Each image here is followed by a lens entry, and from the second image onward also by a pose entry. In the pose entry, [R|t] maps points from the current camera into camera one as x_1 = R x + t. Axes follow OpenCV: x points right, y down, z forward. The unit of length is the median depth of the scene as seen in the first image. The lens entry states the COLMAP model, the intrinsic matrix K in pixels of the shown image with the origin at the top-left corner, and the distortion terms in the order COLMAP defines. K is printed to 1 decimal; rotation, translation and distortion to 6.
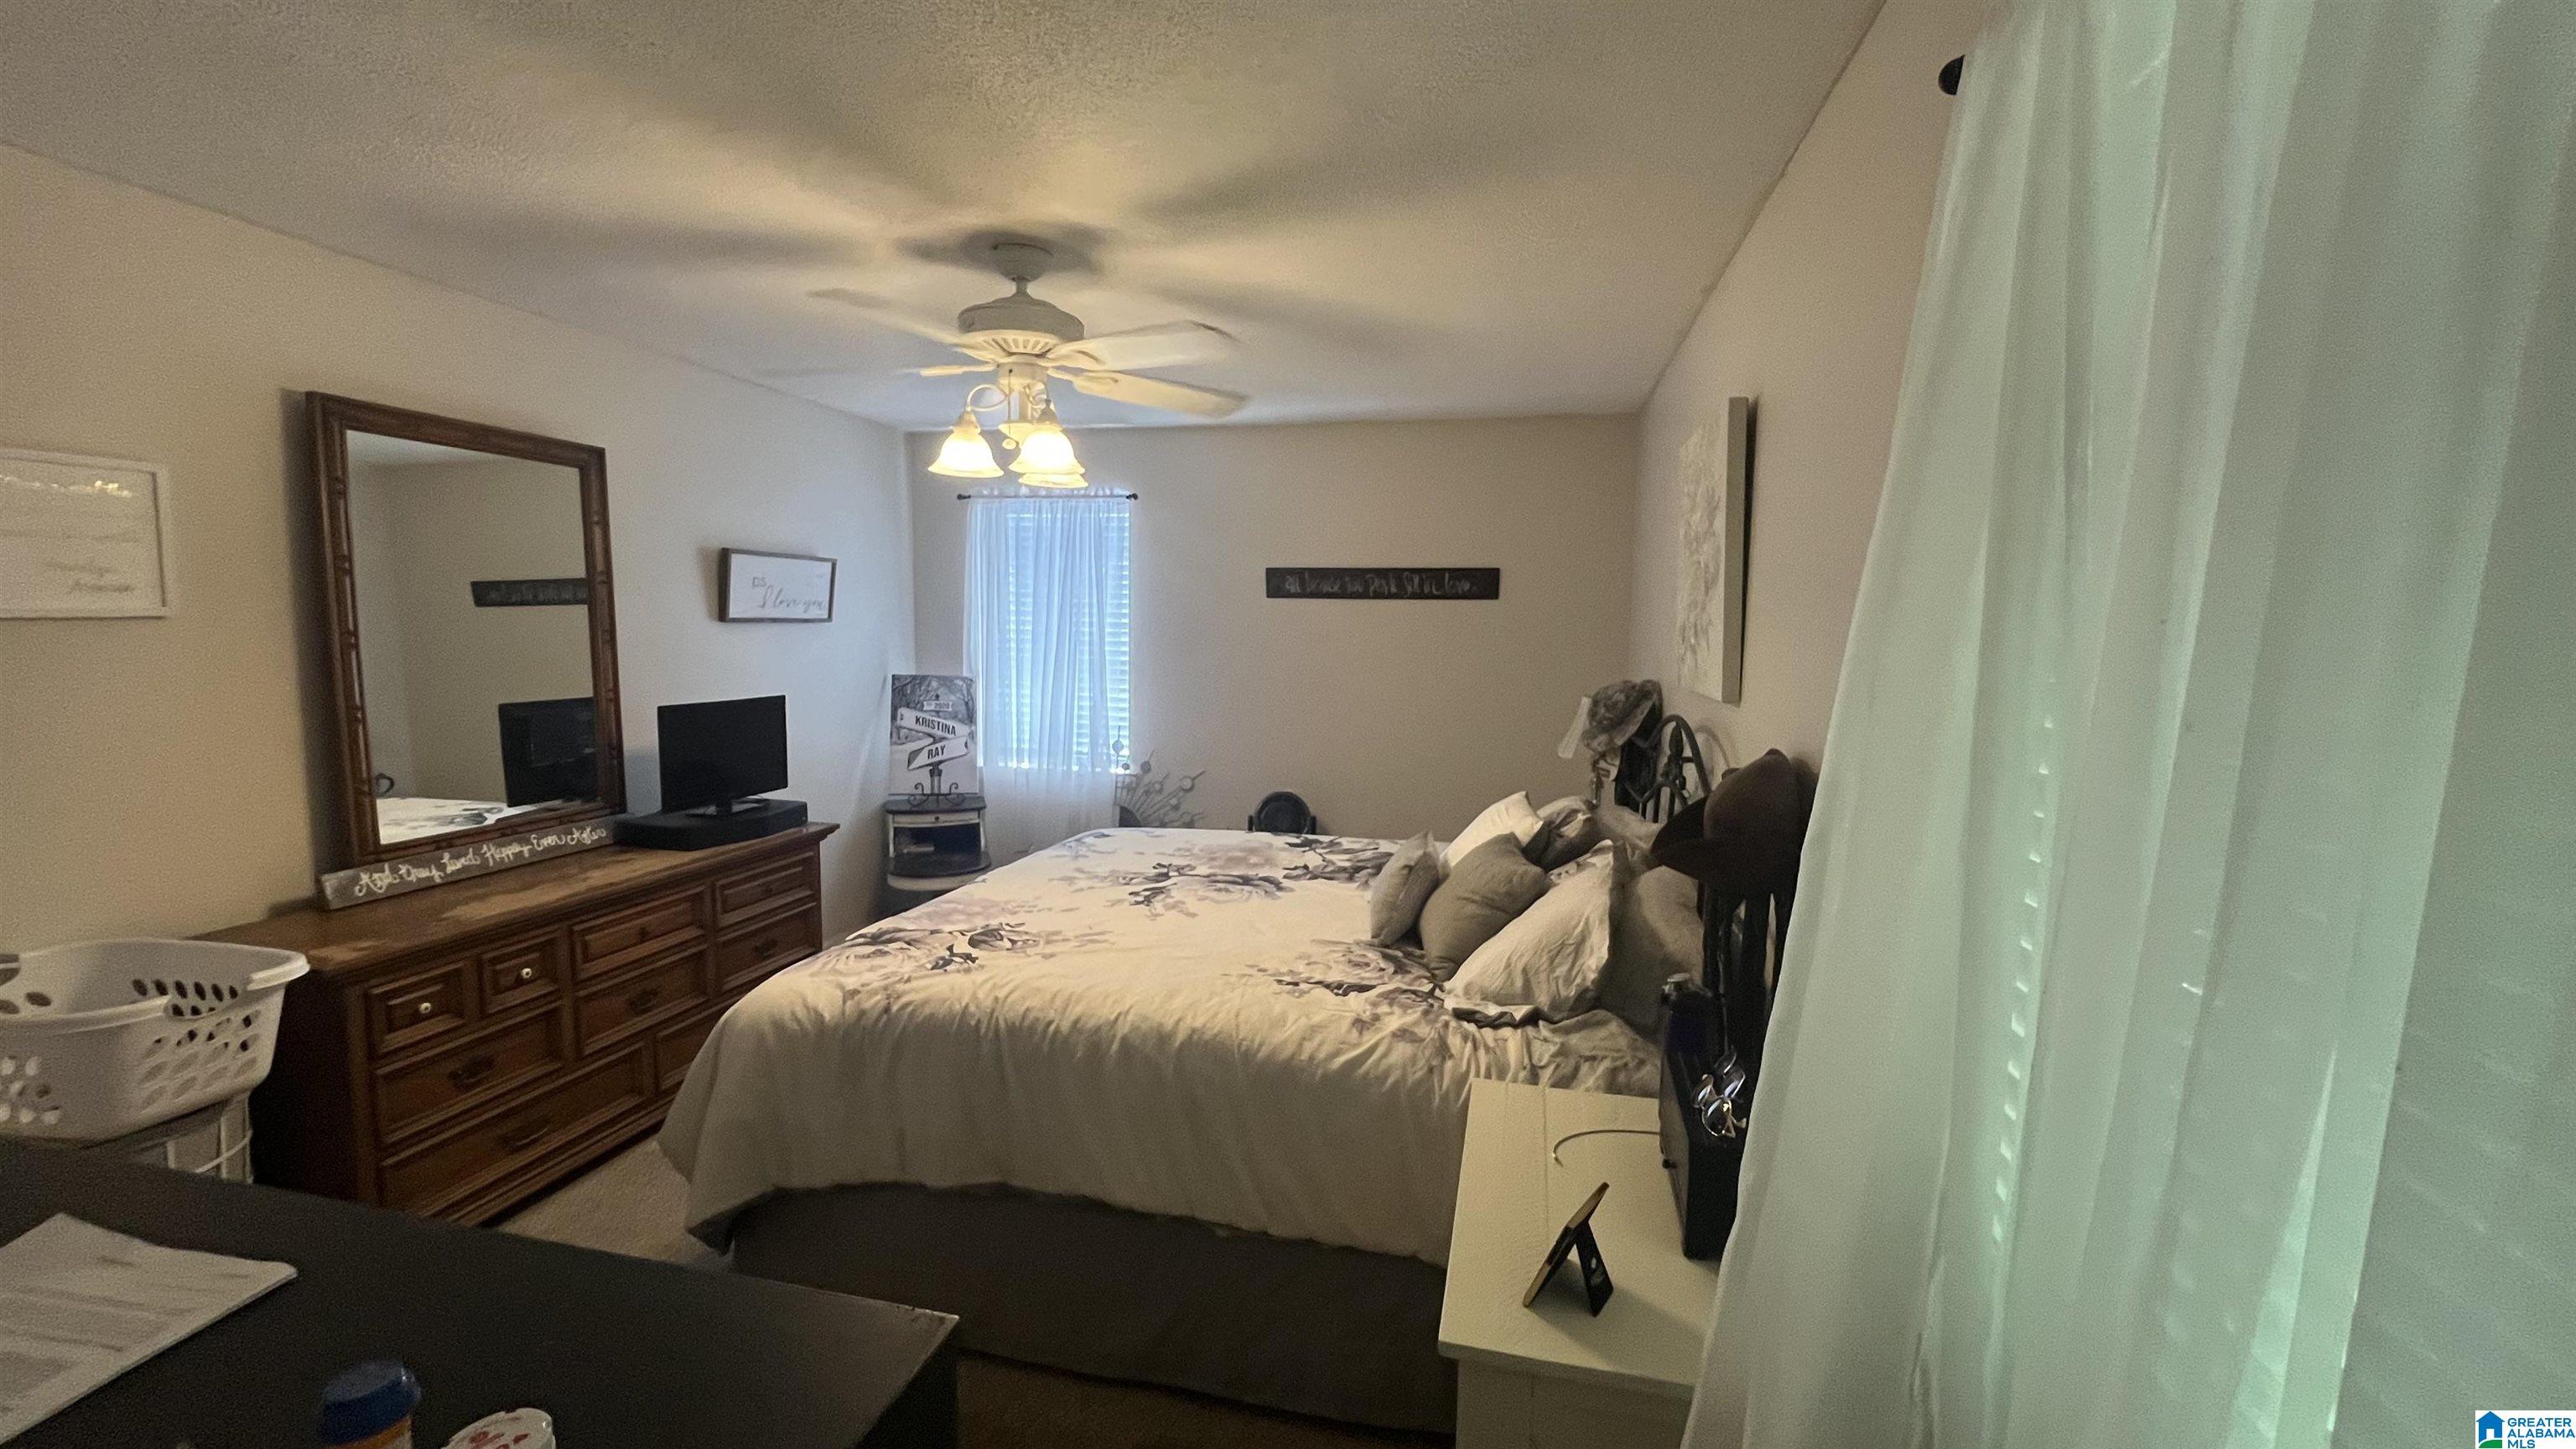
lens RADIAL K [[1041.4, 0, 1288.0], [0, 1041.4, 724.5], [0, 0, 1]] dist [-0.001256, -0.000154]
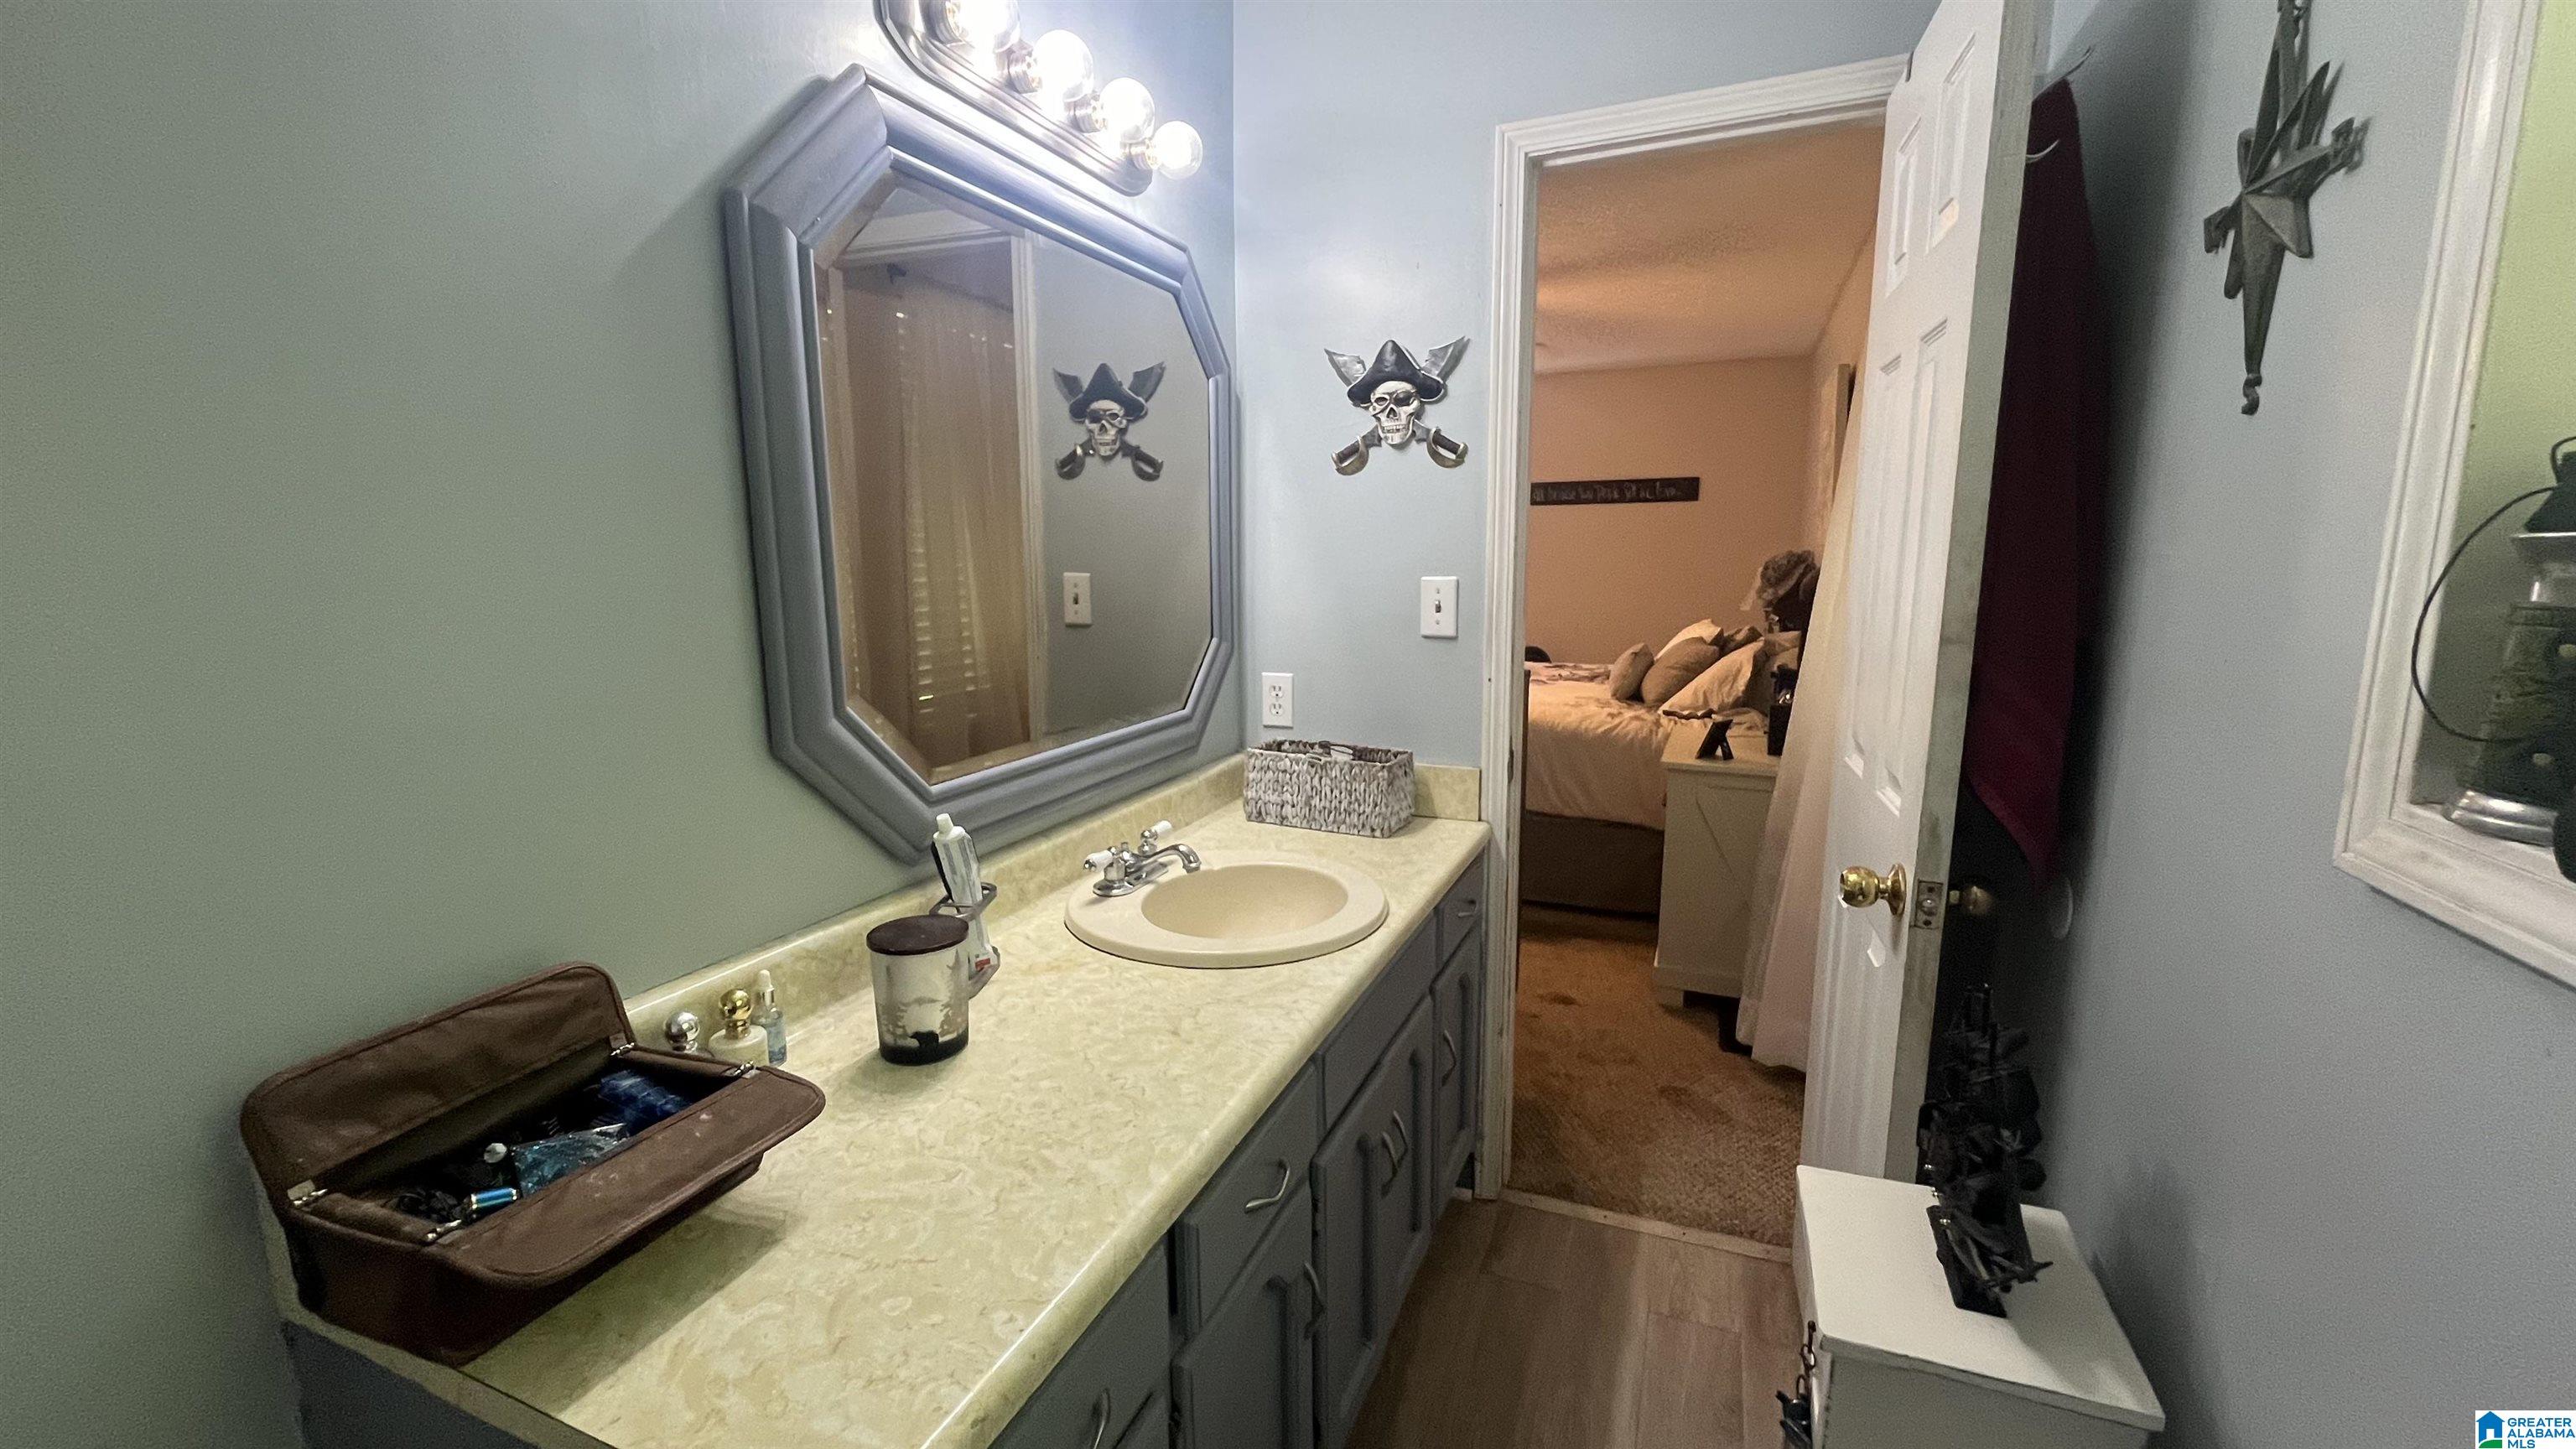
lens RADIAL K [[1041.4, 0, 1288.0], [0, 1041.4, 724.5], [0, 0, 1]] dist [-0.001256, -0.000154]
pose [[0.984107, 0.008197, -0.177386, -0.135026], [0.002840, 0.998080, 0.061876, 0.145098], [0.177553, -0.061397, 0.982194, -0.748751]]
